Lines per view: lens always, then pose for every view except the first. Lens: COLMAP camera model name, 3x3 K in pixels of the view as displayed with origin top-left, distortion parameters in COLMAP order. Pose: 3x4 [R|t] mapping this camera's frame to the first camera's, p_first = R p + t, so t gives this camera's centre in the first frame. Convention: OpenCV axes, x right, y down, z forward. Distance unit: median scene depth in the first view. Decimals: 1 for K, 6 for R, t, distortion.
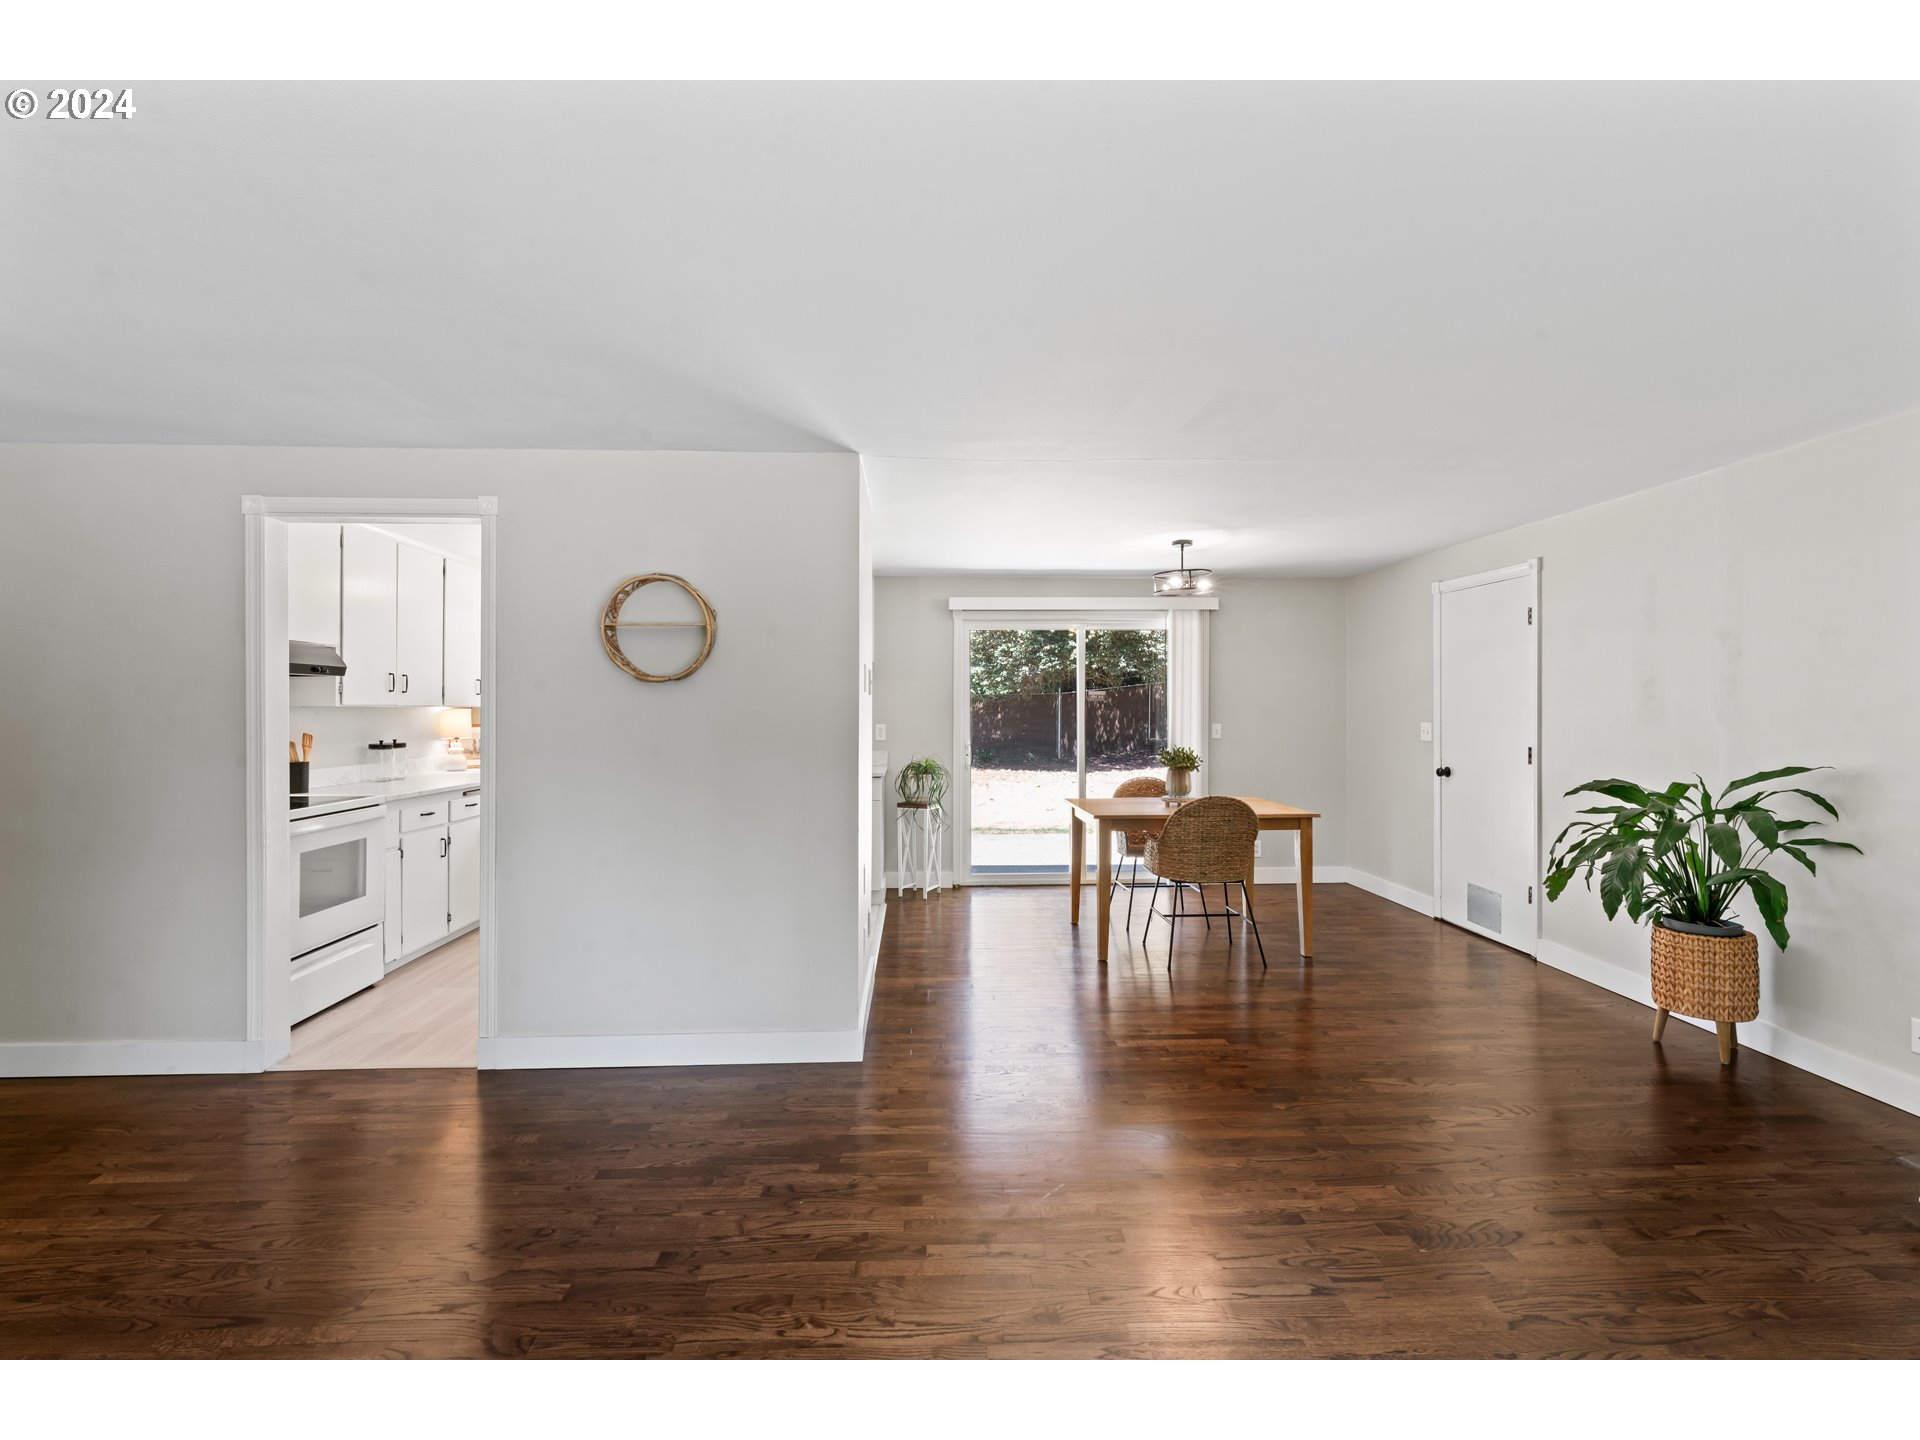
lens RADIAL K [[878.2, 0, 959.6], [0, 878.2, 707.0], [0, 0, 1]] dist [-0.001210, -0.000440]
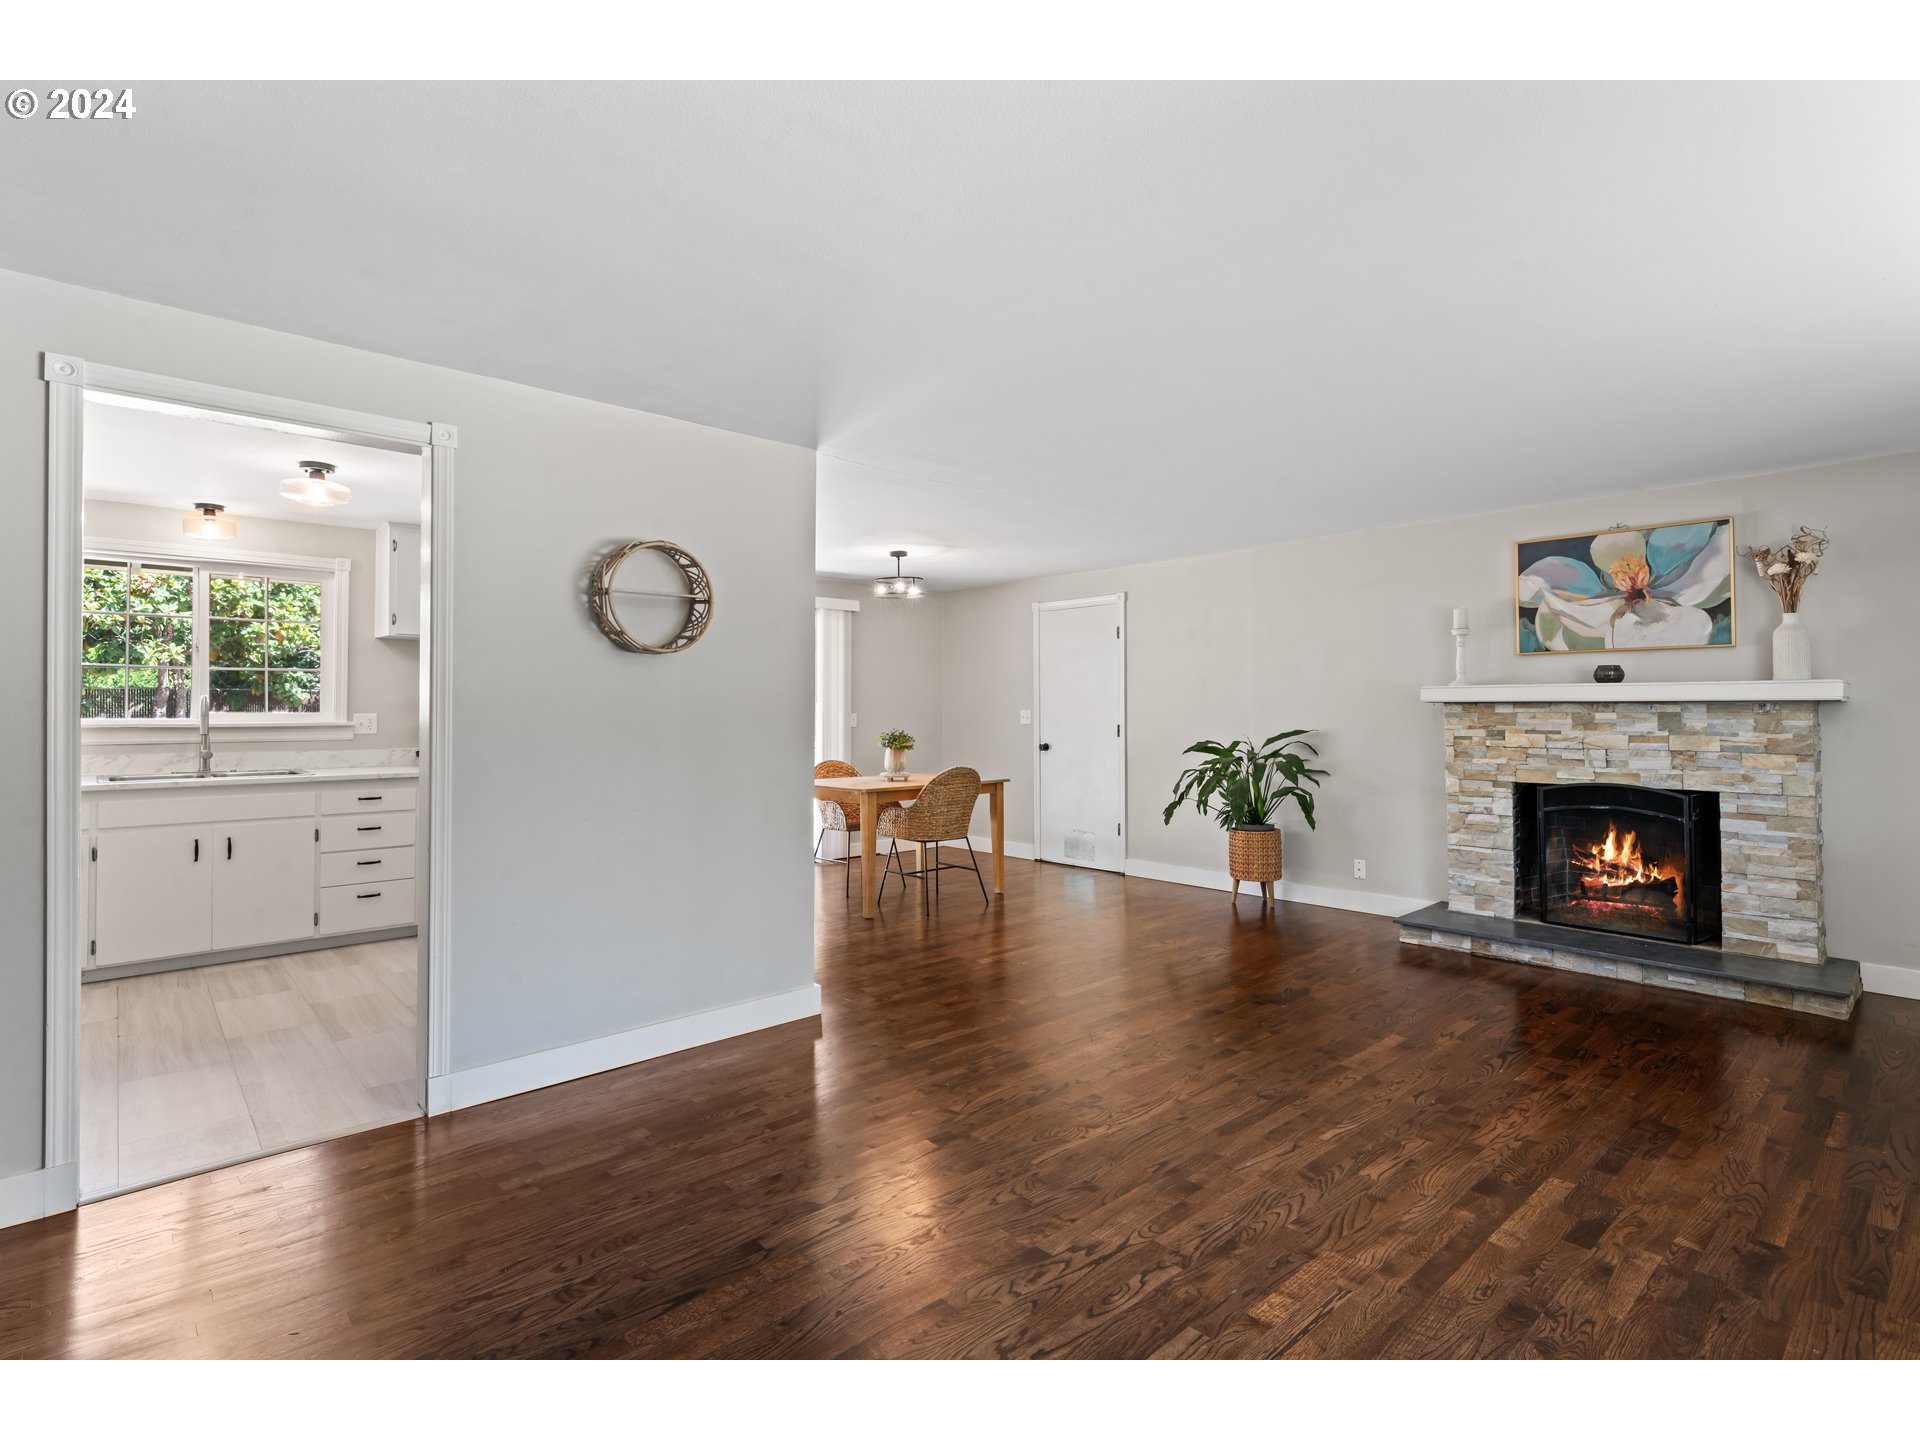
lens RADIAL K [[930.2, 0, 960.4], [0, 930.2, 695.0], [0, 0, 1]] dist [-0.000578, -0.000067]
pose [[0.769478, 0.010279, 0.638590, -0.644194], [0.001843, 0.999831, -0.018315, 0.031208], [-0.638670, 0.015270, 0.769329, 0.007356]]
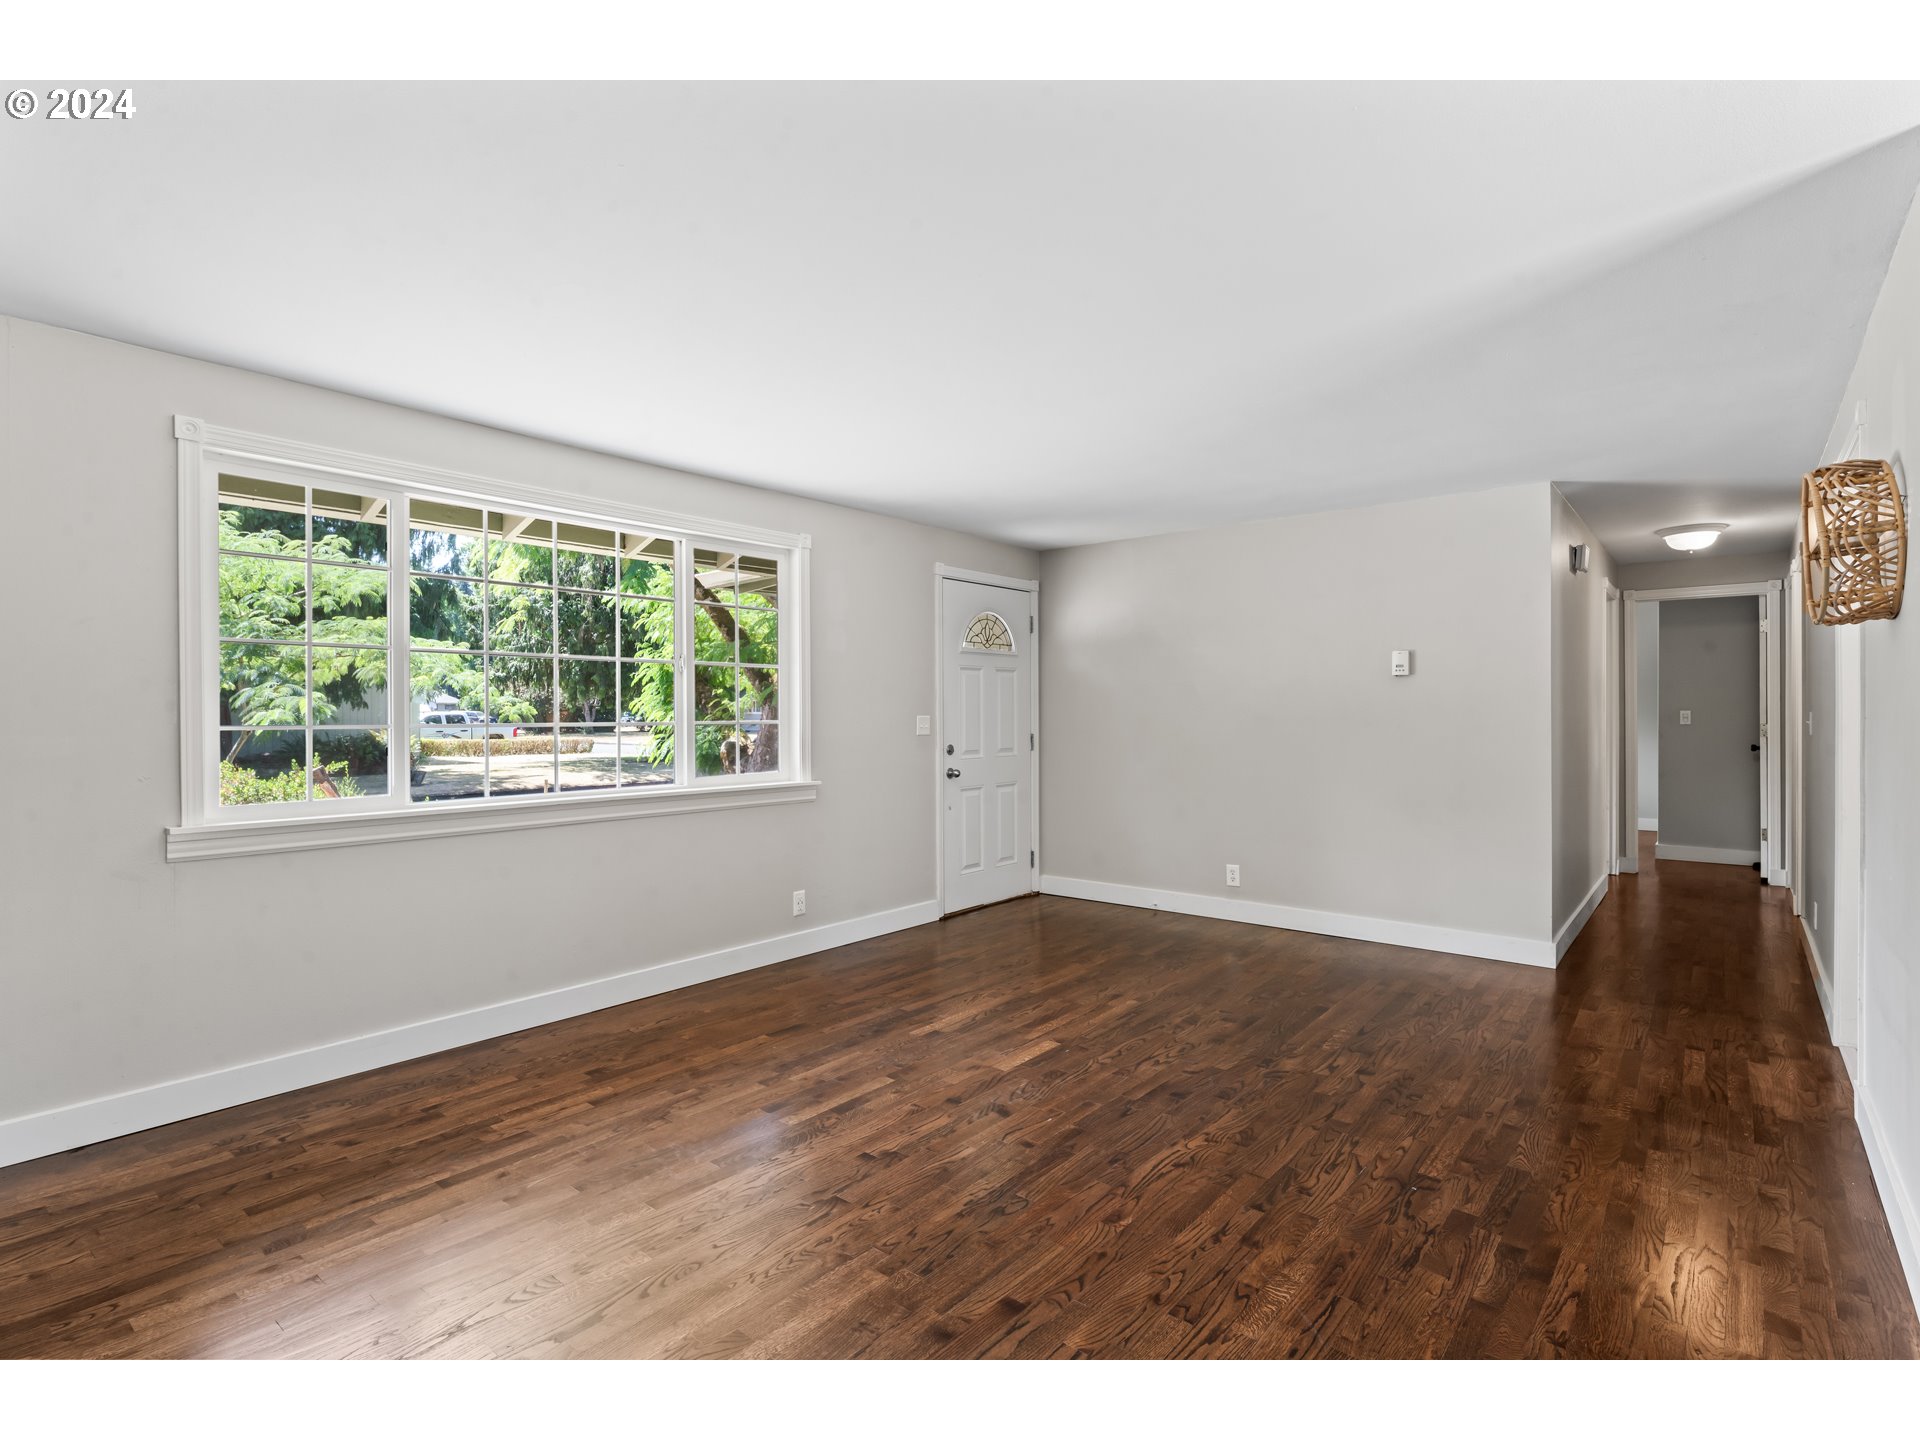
lens RADIAL K [[938.3, 0, 953.3], [0, 938.3, 715.6], [0, 0, 1]] dist [0.001091, -0.000908]
pose [[-0.672924, 0.005528, -0.739691, 0.573549], [0.006082, 0.999980, 0.001941, 0.031702], [0.739687, -0.003193, -0.672944, 0.859058]]
